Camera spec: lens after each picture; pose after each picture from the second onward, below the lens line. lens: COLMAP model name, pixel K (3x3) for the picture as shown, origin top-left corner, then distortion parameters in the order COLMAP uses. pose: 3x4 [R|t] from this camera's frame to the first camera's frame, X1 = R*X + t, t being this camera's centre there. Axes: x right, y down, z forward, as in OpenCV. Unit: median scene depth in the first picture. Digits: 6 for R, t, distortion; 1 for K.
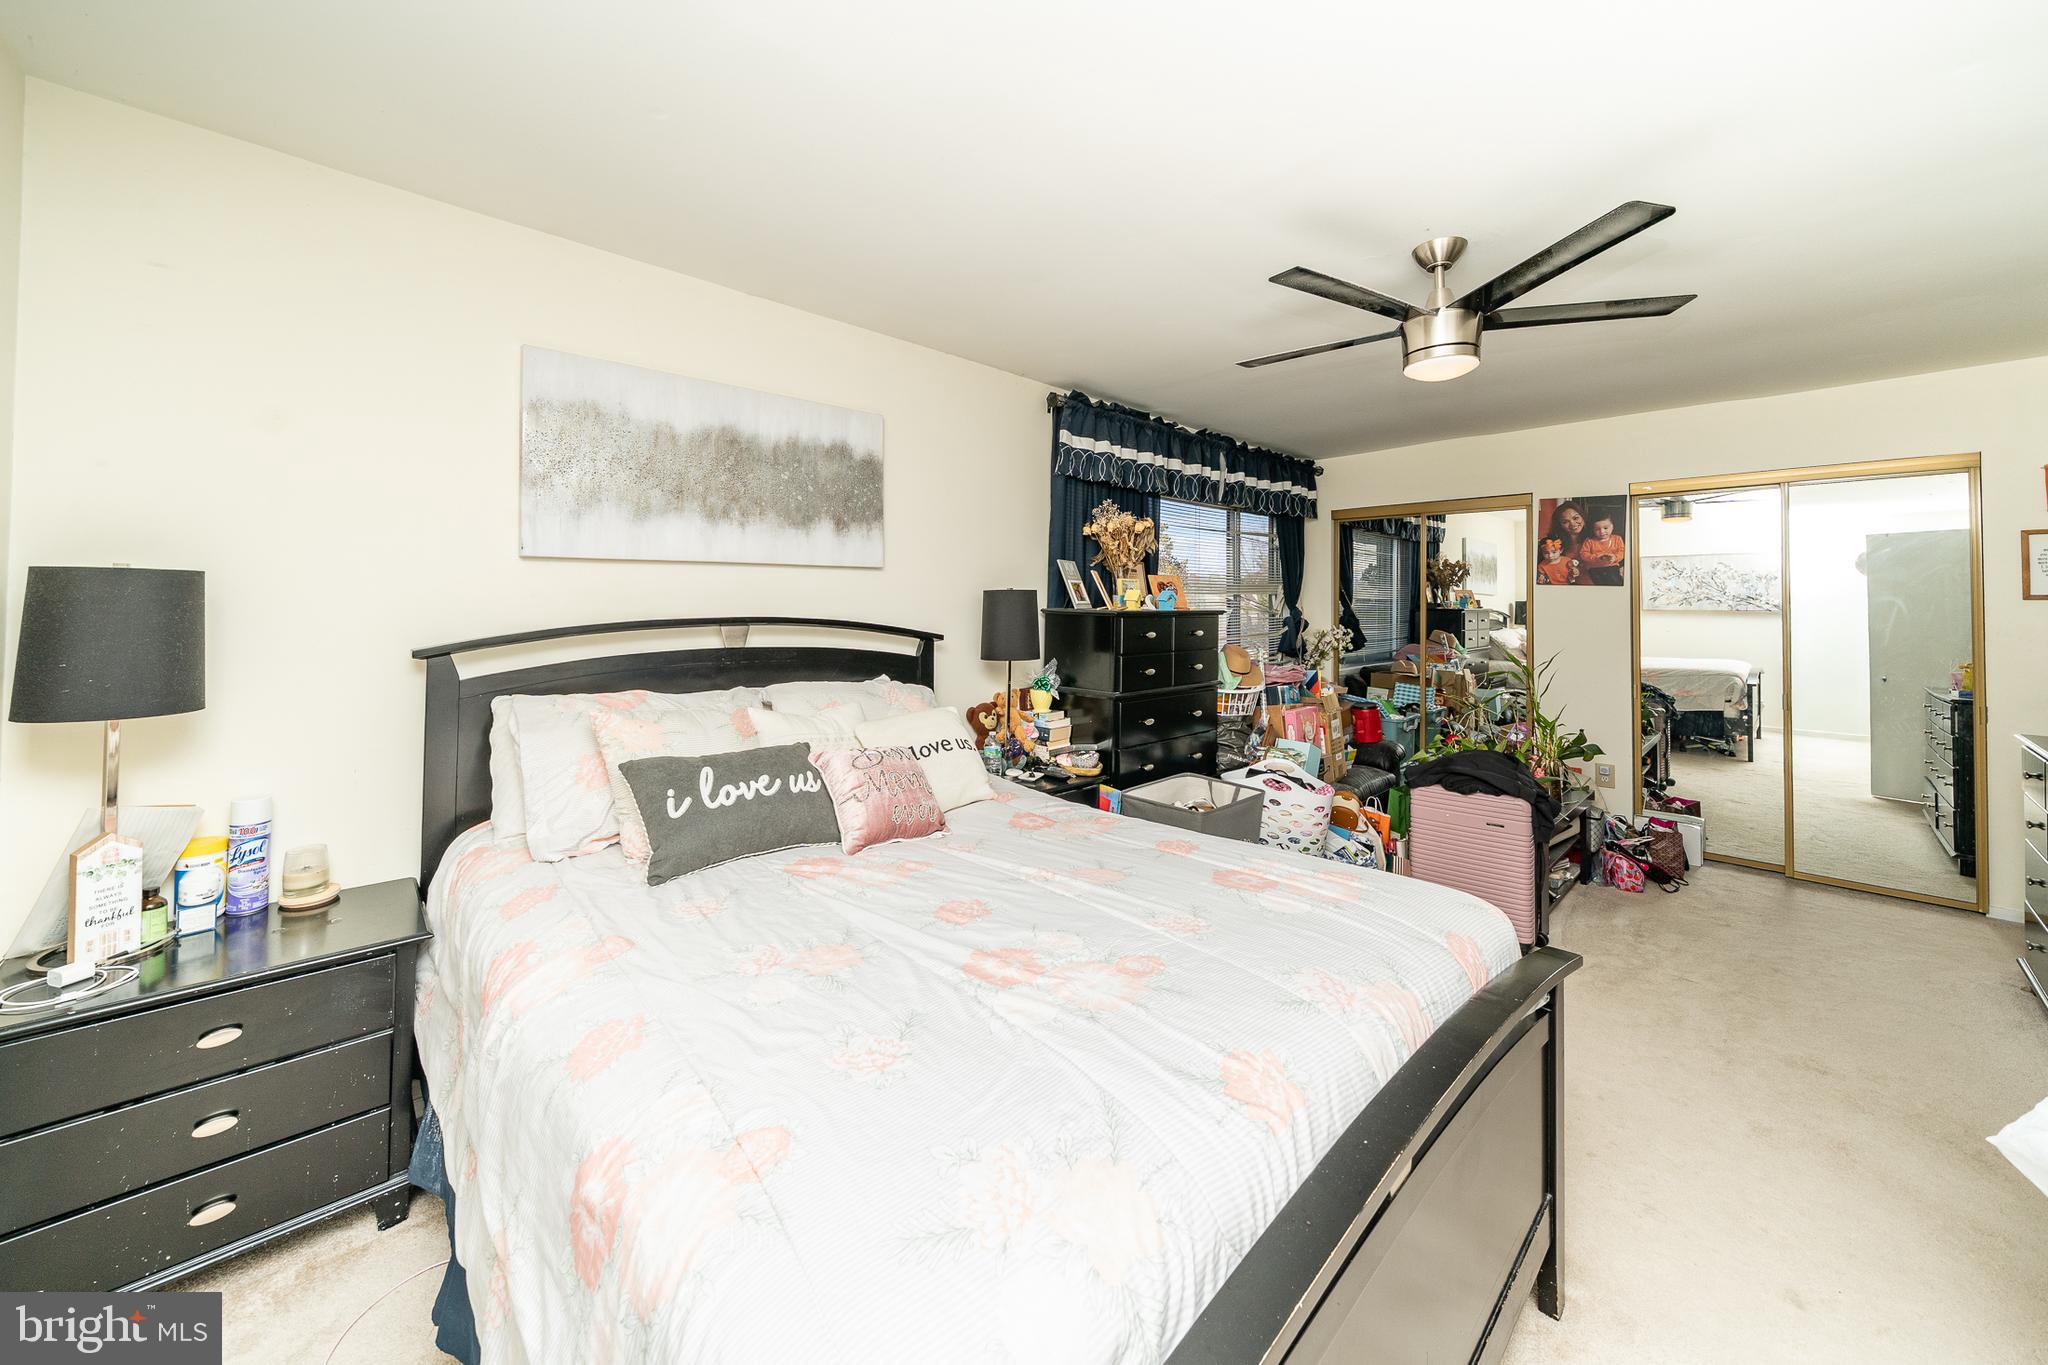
lens RADIAL K [[707.5, 0, 1023.1], [0, 707.5, 659.8], [0, 0, 1]] dist [-0.006032, -0.000073]
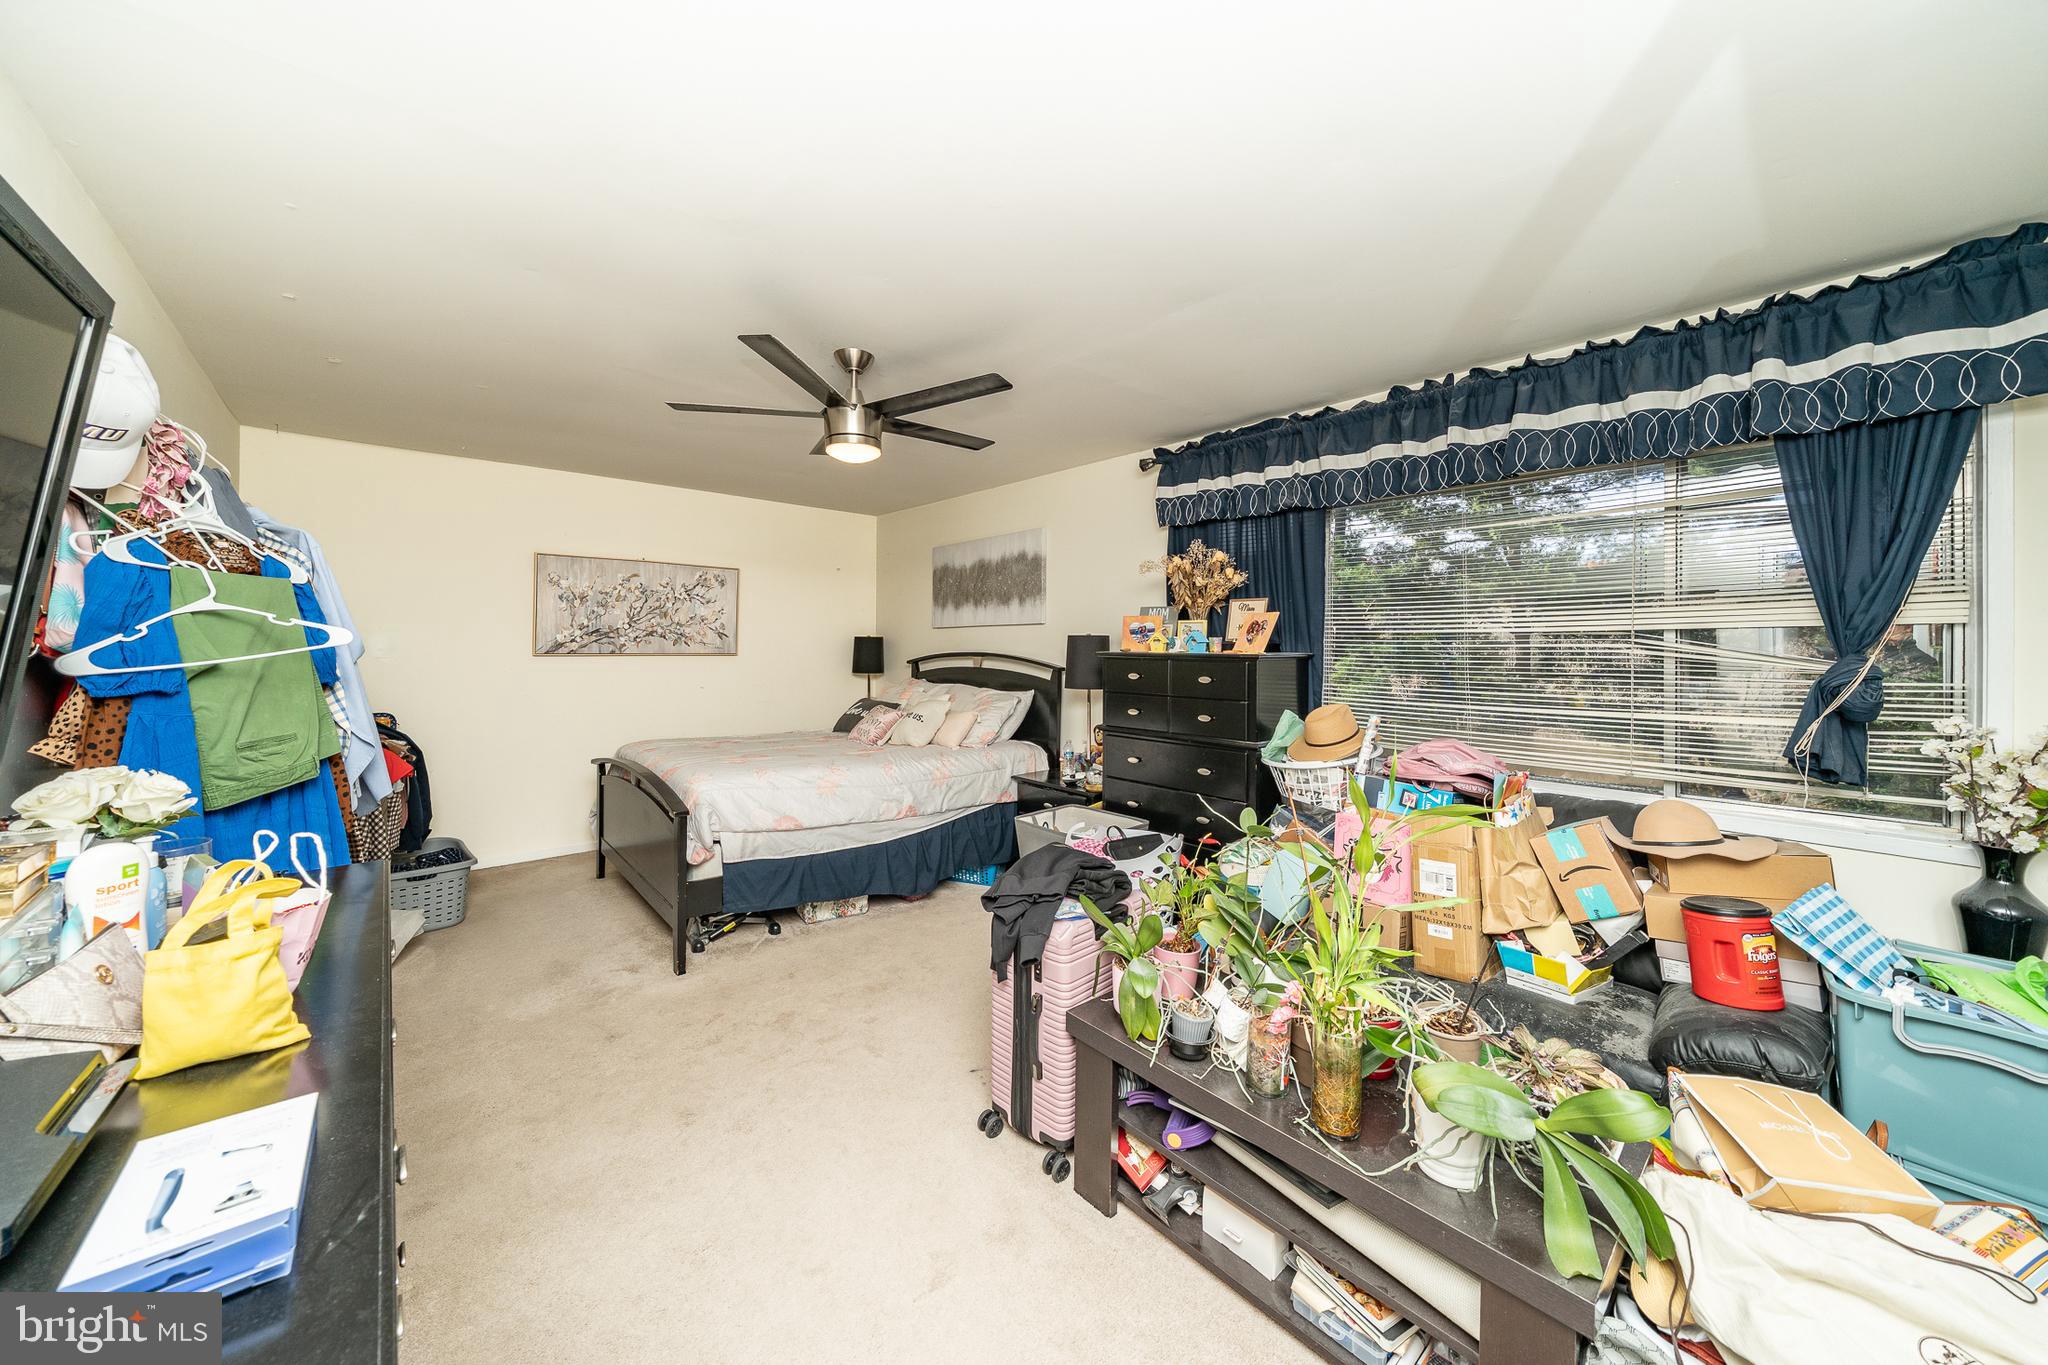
lens RADIAL K [[715.4, 0, 1023.1], [0, 715.4, 642.8], [0, 0, 1]] dist [-0.005018, -0.000285]
pose [[-0.043509, -0.000736, -0.999053, 1.047846], [-0.083166, 0.996531, 0.002888, -0.068705], [0.995585, 0.083213, -0.043420, 0.787935]]
